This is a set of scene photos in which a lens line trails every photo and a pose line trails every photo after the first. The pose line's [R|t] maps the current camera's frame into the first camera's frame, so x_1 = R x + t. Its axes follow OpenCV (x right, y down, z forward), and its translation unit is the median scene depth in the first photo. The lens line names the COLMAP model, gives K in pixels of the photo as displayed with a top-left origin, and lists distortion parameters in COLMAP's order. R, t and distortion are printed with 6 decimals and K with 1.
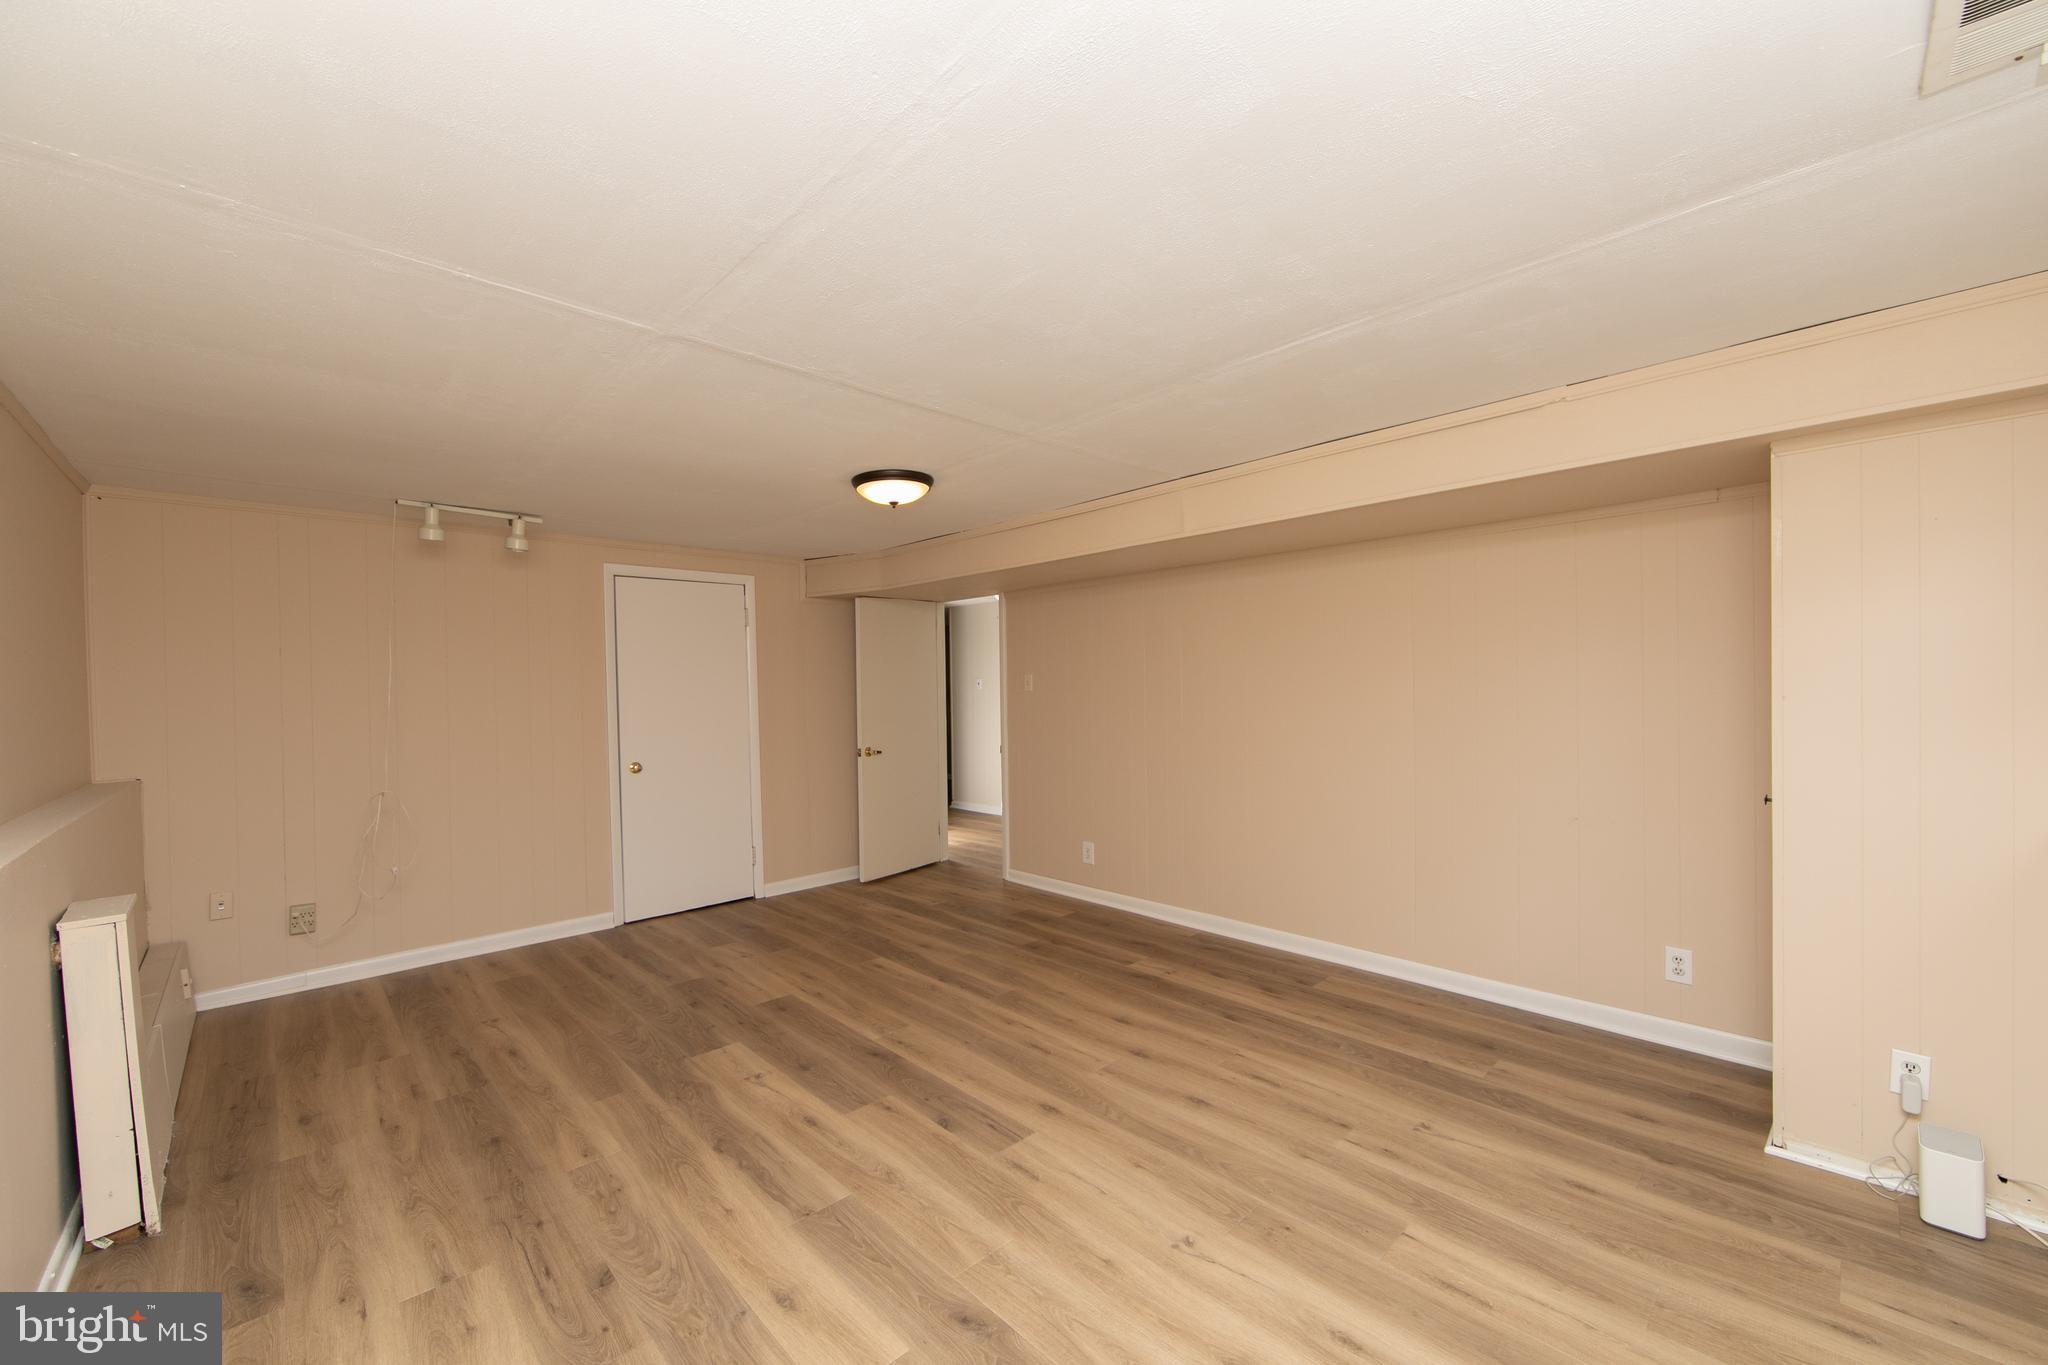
lens RADIAL K [[803.3, 0, 1032.3], [0, 803.3, 683.0], [0, 0, 1]] dist [-0.001968, -0.000164]
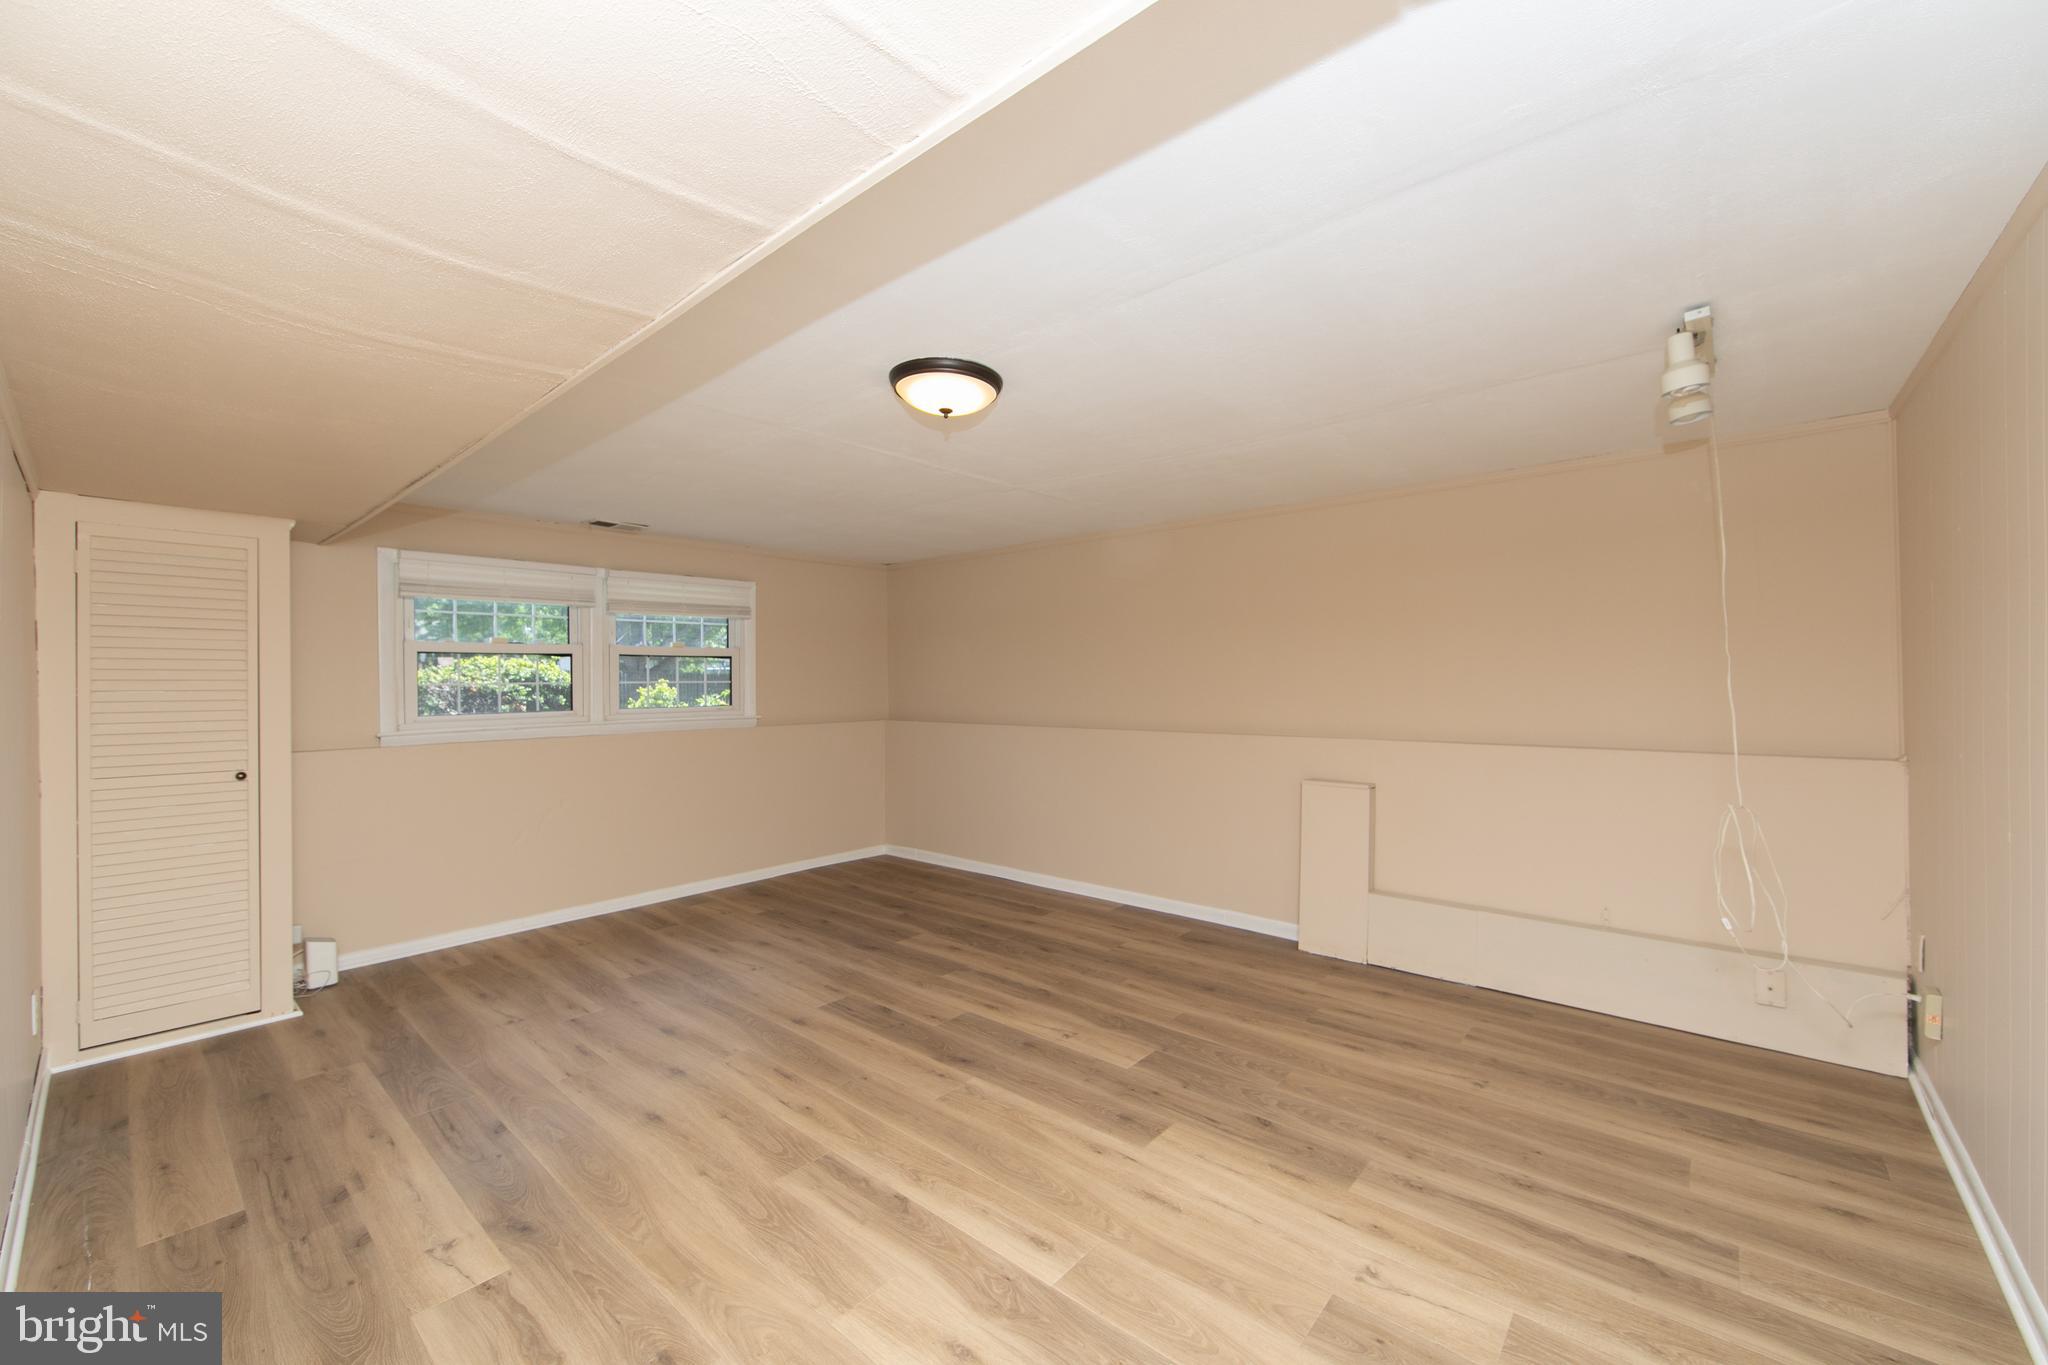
lens RADIAL K [[803.3, 0, 1032.3], [0, 803.3, 683.0], [0, 0, 1]] dist [-0.001968, -0.000164]
pose [[-0.995185, 0.026650, -0.094325, -0.190210], [0.026932, 0.999636, -0.001721, 0.022994], [0.094245, -0.004253, -0.995540, 1.865448]]
